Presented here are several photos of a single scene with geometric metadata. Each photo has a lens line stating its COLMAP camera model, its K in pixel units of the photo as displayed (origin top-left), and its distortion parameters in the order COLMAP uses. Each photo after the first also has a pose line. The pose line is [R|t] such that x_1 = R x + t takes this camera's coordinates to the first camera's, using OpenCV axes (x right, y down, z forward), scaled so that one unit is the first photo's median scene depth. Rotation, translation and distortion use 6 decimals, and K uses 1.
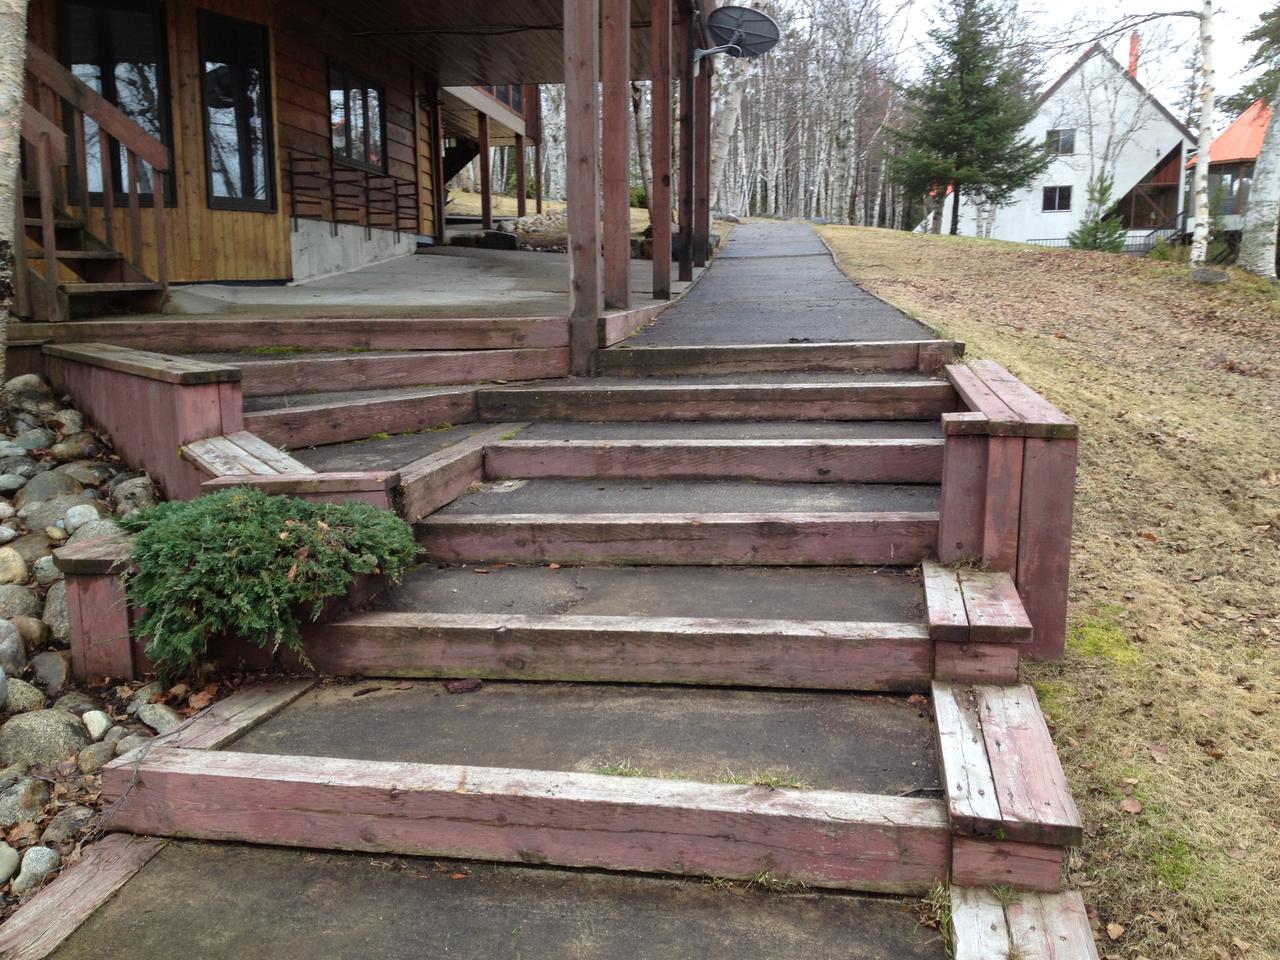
lens RADIAL K [[1201.0, 0, 640.0], [0, 1201.0, 480.0], [0, 0, 1]] dist [0.100966, -0.005559]
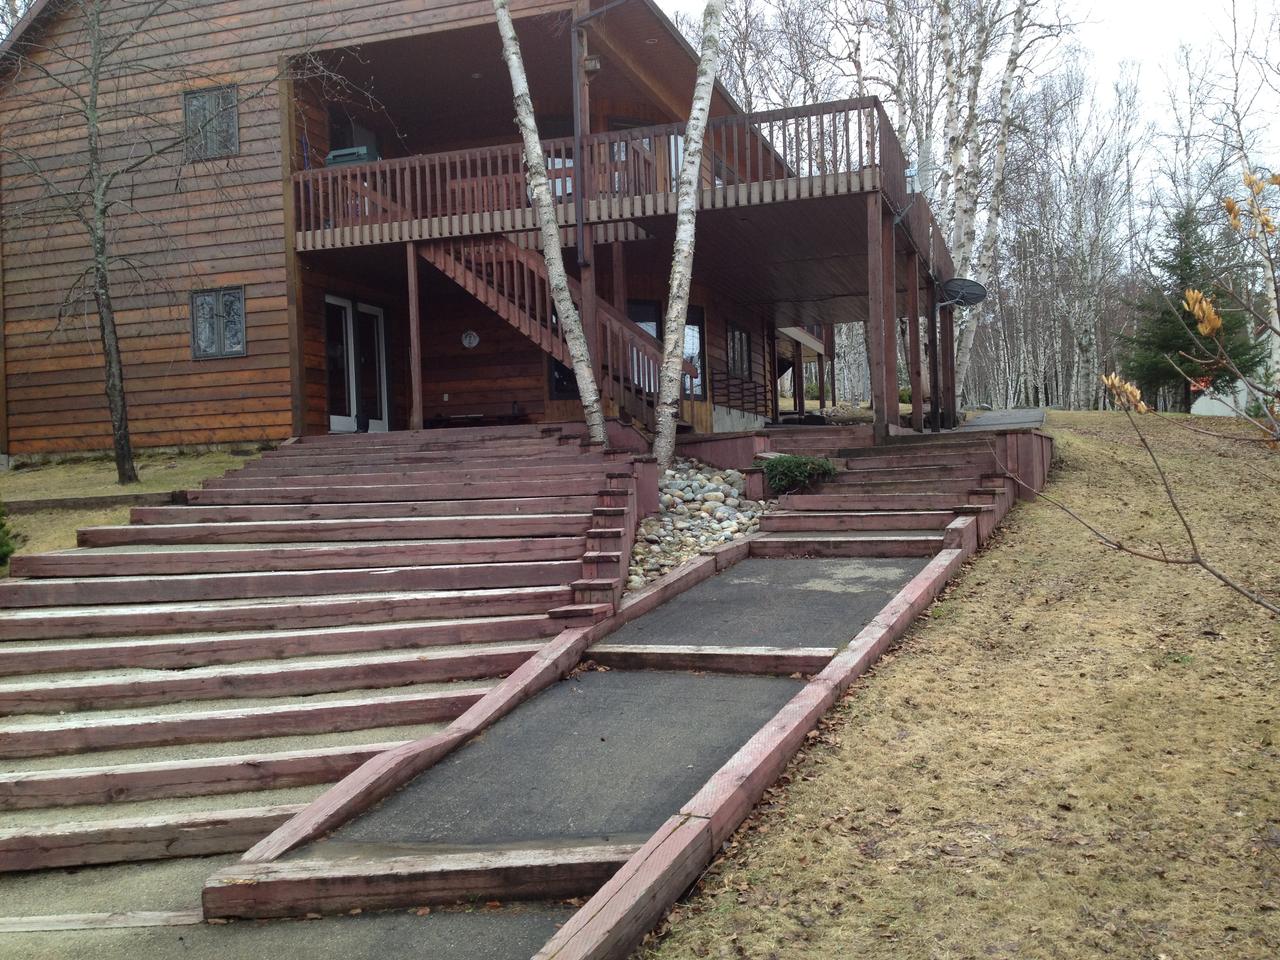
lens RADIAL K [[1240.7, 0, 640.0], [0, 1240.7, 480.0], [0, 0, 1]] dist [0.210442, -0.511792]
pose [[0.976580, -0.019861, -0.214236, 0.008207], [-0.018104, 0.984614, -0.173802, 0.167176], [0.214392, 0.173610, 0.961195, -0.600320]]
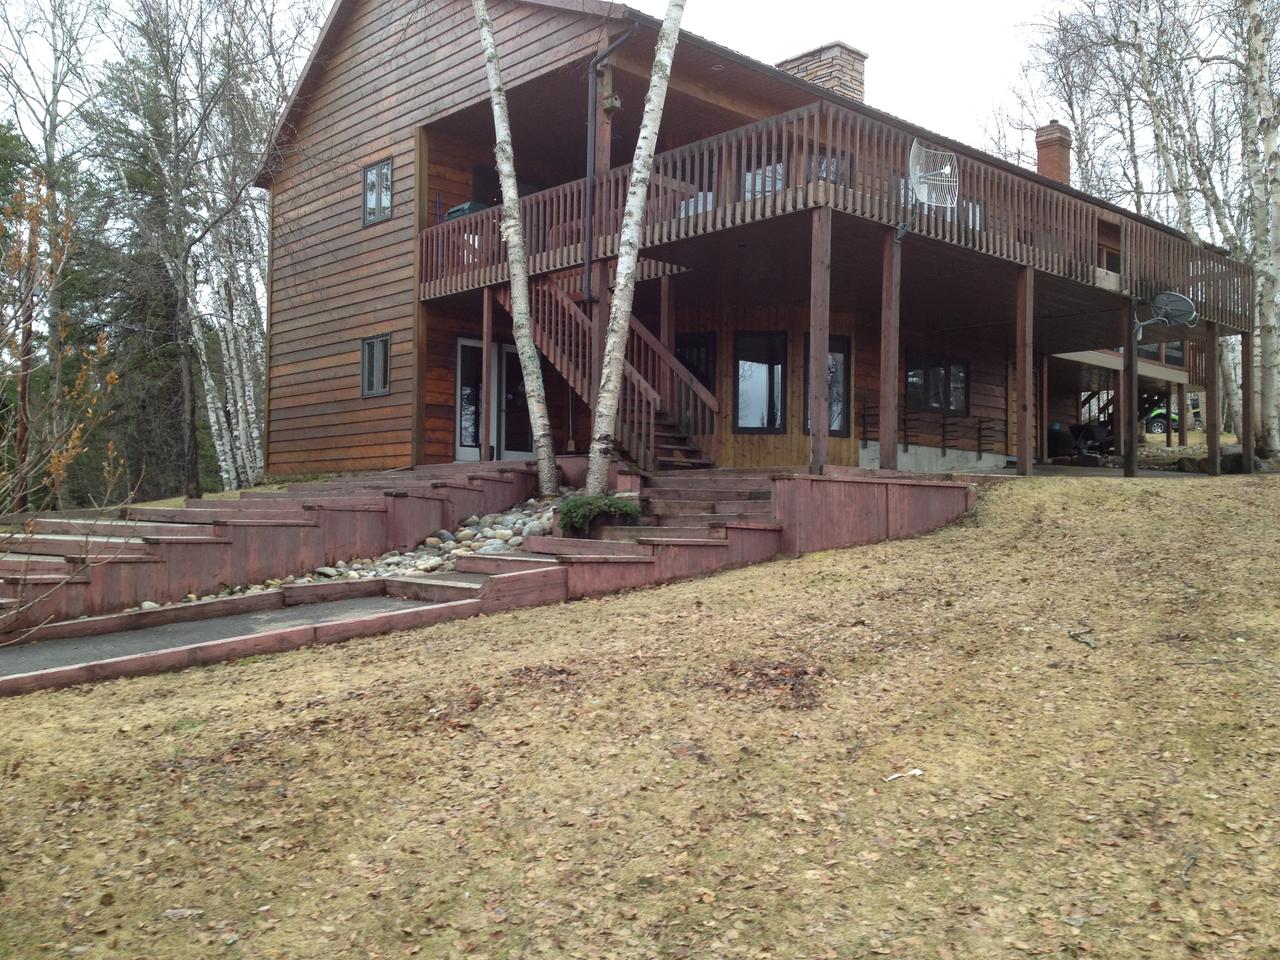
lens RADIAL K [[1201.0, 0, 640.0], [0, 1201.0, 480.0], [0, 0, 1]] dist [0.100966, -0.005559]
pose [[0.753219, 0.000681, -0.657769, 0.433640], [-0.137920, 0.977934, -0.156921, 0.110964], [0.643148, 0.208915, 0.736692, -0.330266]]
